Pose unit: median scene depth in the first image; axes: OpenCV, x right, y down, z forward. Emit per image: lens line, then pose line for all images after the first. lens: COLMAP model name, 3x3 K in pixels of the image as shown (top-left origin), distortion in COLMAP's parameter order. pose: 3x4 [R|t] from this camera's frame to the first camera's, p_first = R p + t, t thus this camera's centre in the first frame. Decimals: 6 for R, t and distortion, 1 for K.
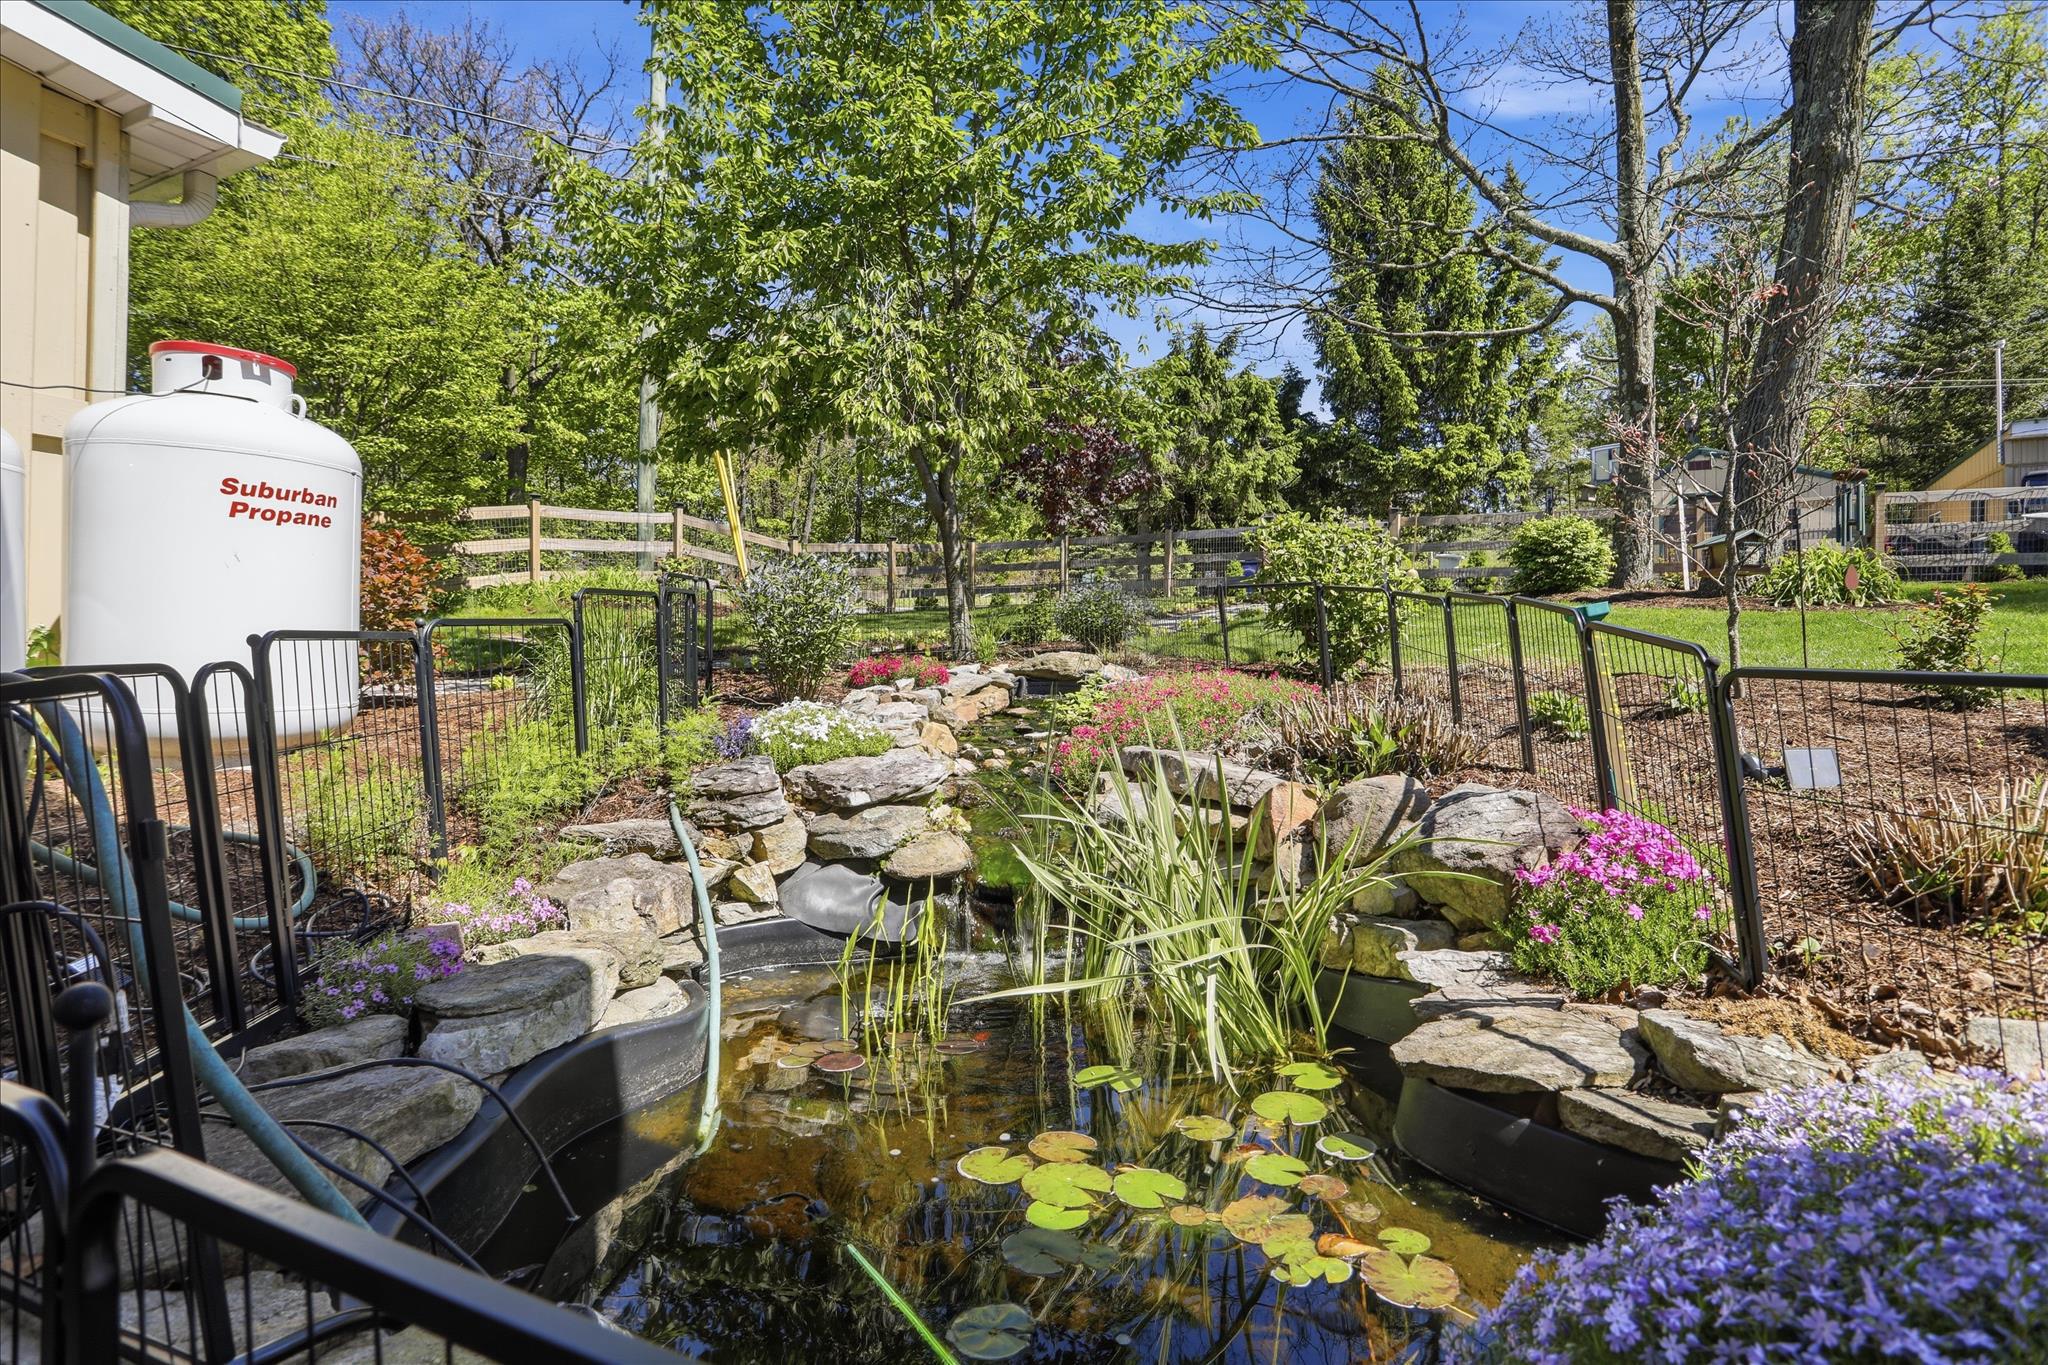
lens RADIAL K [[995.8, 0, 1025.9], [0, 995.8, 685.2], [0, 0, 1]] dist [-0.028286, 0.001313]
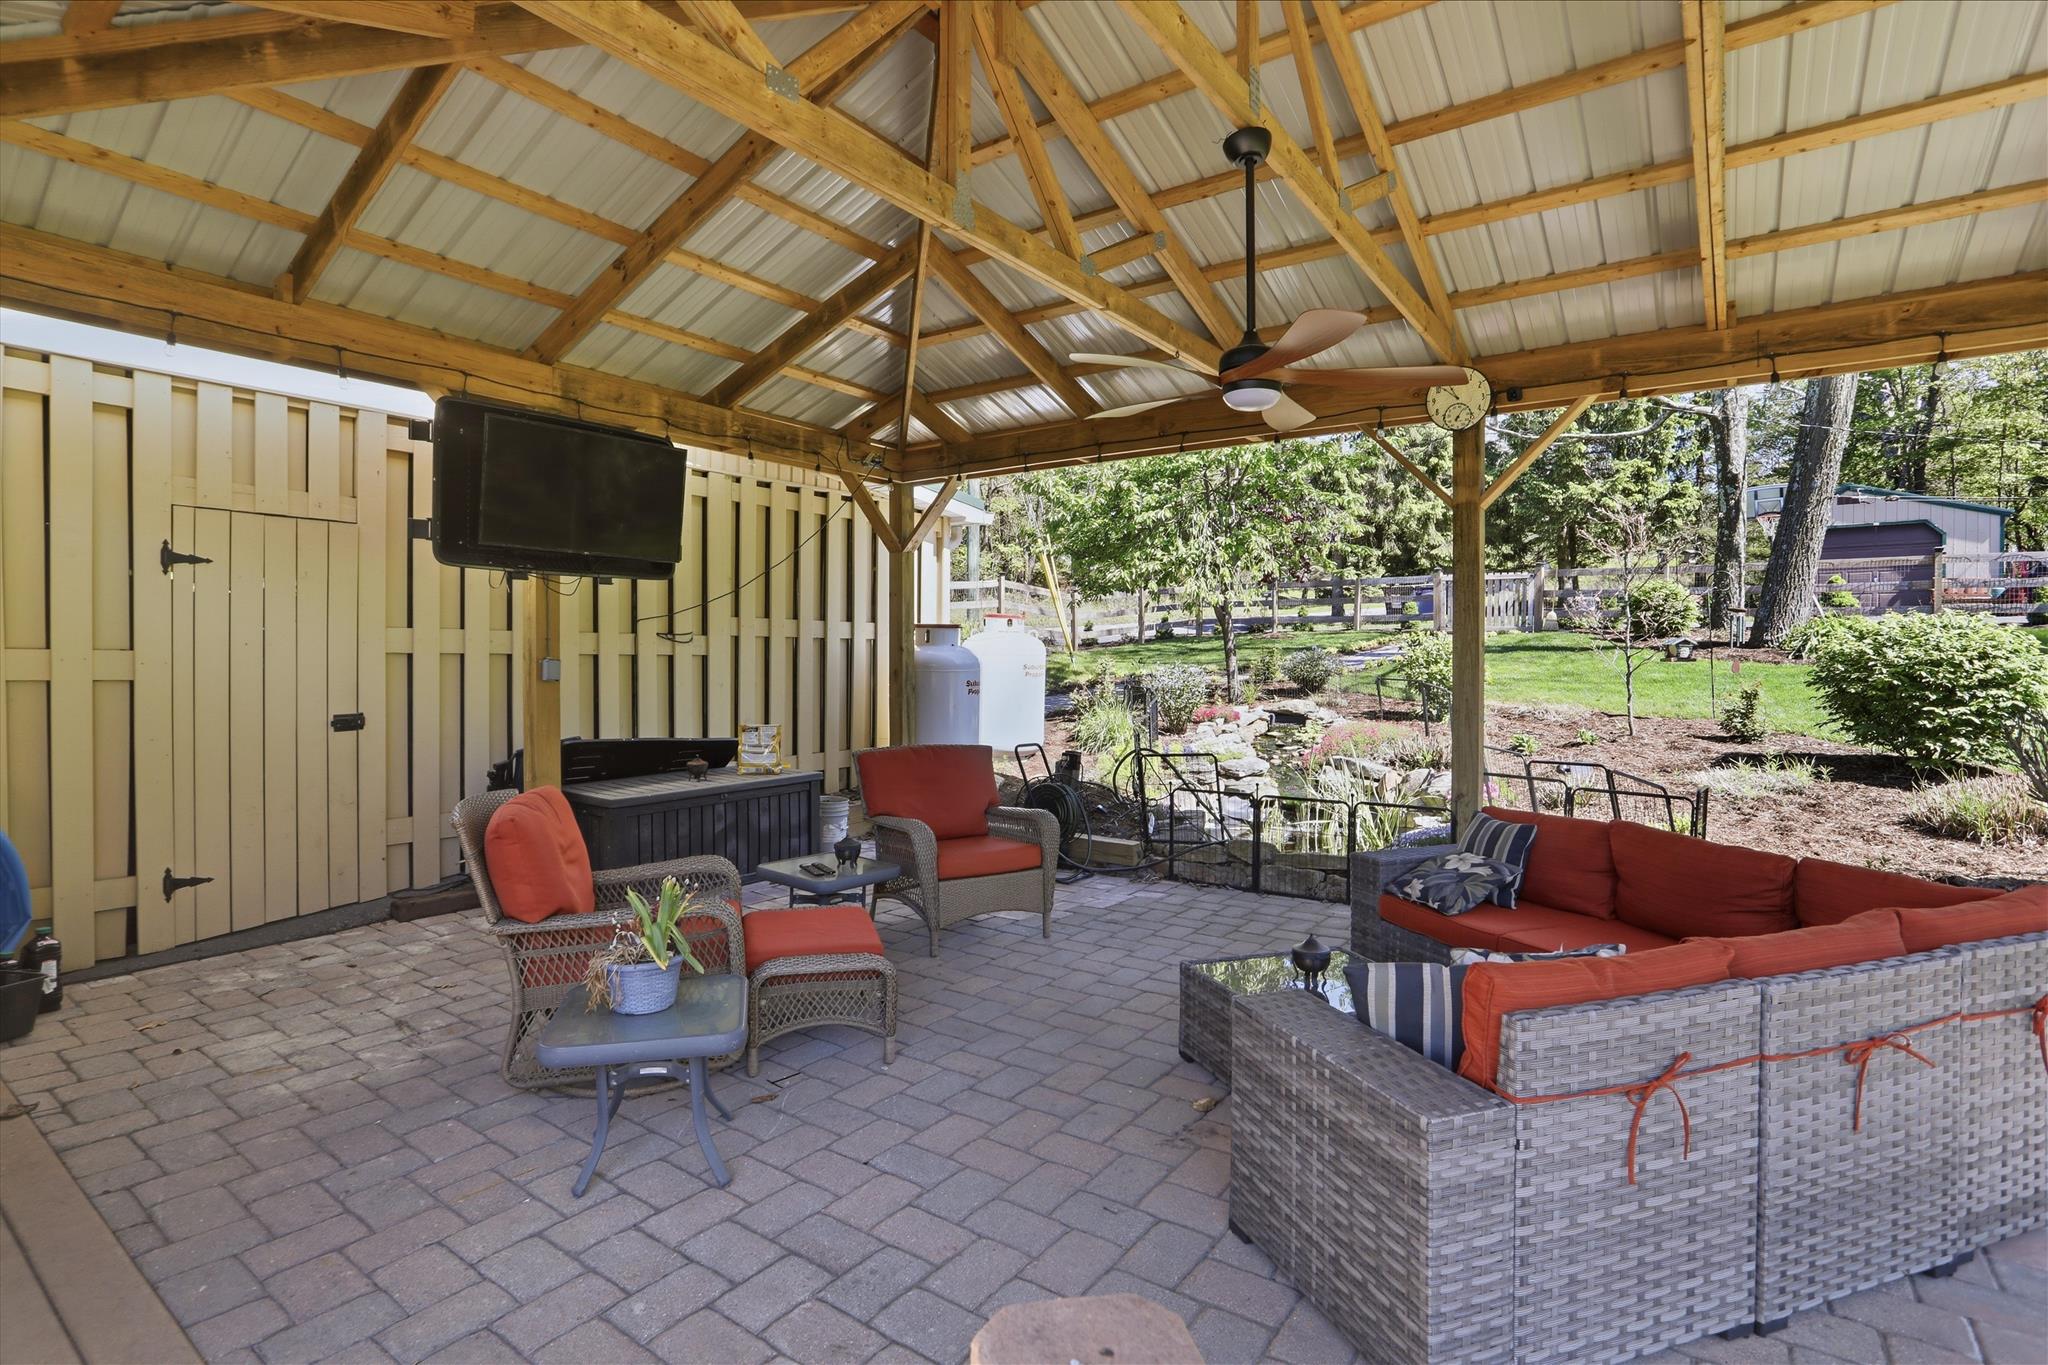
lens RADIAL K [[995.8, 0, 1025.9], [0, 995.8, 669.4], [0, 0, 1]] dist [-0.028286, 0.001313]
pose [[0.983023, -0.000106, -0.183485, -0.056110], [-0.000454, 0.999995, -0.003009, -0.041305], [0.183484, 0.003041, 0.983018, -0.446380]]
